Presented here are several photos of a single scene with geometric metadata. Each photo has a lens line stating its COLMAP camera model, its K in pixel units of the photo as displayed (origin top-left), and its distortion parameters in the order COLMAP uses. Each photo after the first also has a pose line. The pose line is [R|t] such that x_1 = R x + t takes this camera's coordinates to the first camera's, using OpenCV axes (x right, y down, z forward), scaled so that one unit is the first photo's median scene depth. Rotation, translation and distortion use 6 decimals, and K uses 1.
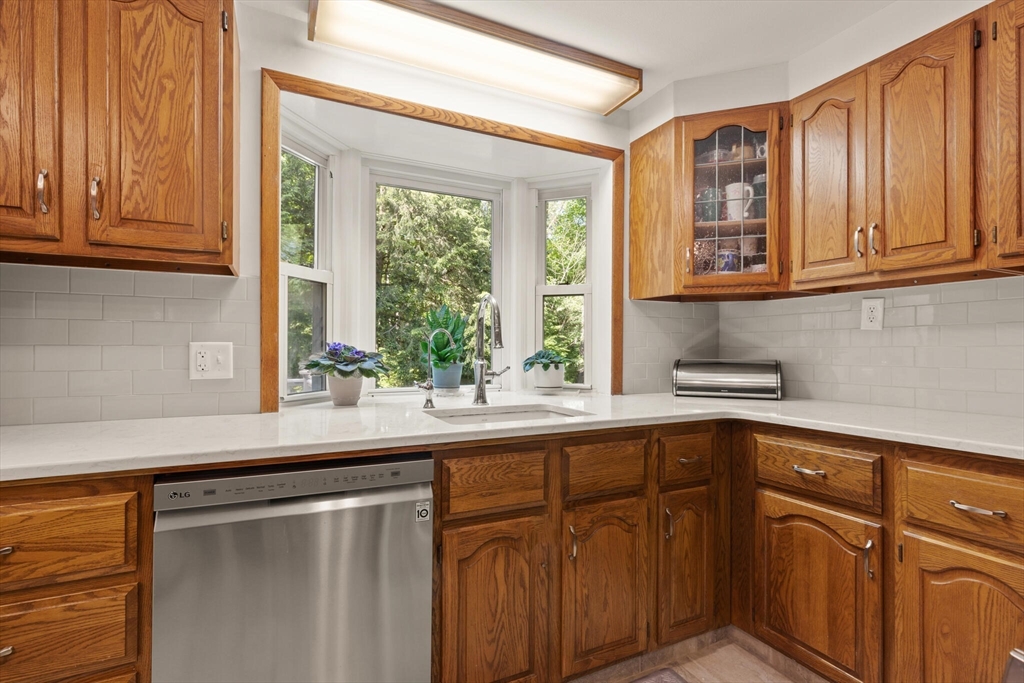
lens RADIAL K [[494.7, 0, 513.9], [0, 494.7, 345.4], [0, 0, 1]] dist [-0.000965, 0.000161]
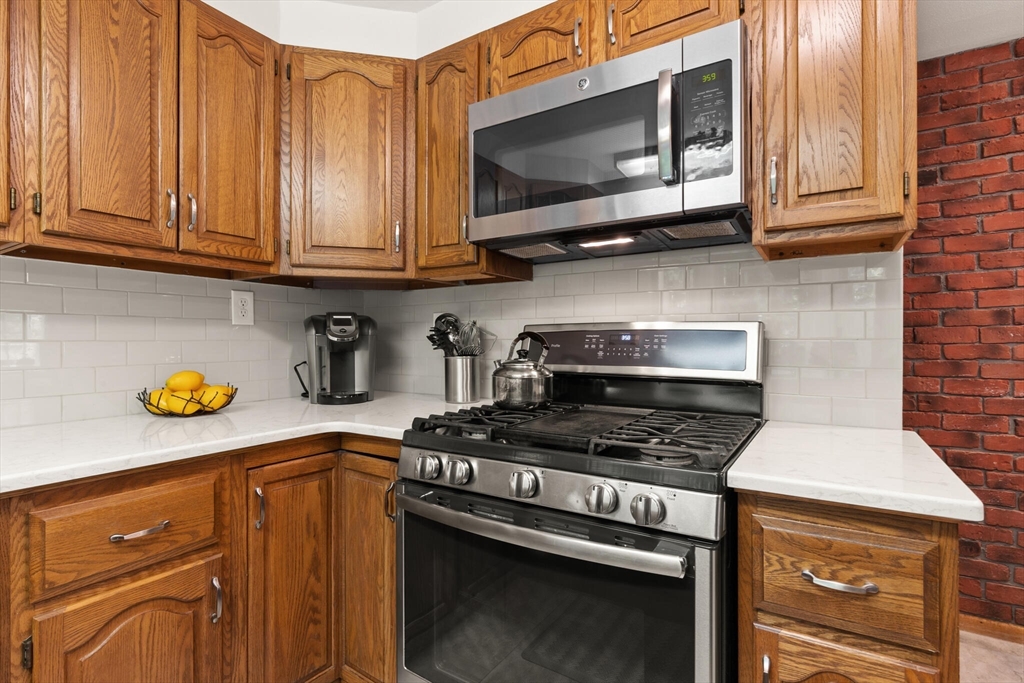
lens RADIAL K [[494.7, 0, 512.3], [0, 494.7, 342.2], [0, 0, 1]] dist [-0.000965, 0.000161]
pose [[-0.533320, 0.002396, 0.845910, -0.123069], [-0.004713, 0.999972, -0.005804, 0.003141], [-0.845900, -0.007082, -0.533294, 0.812158]]
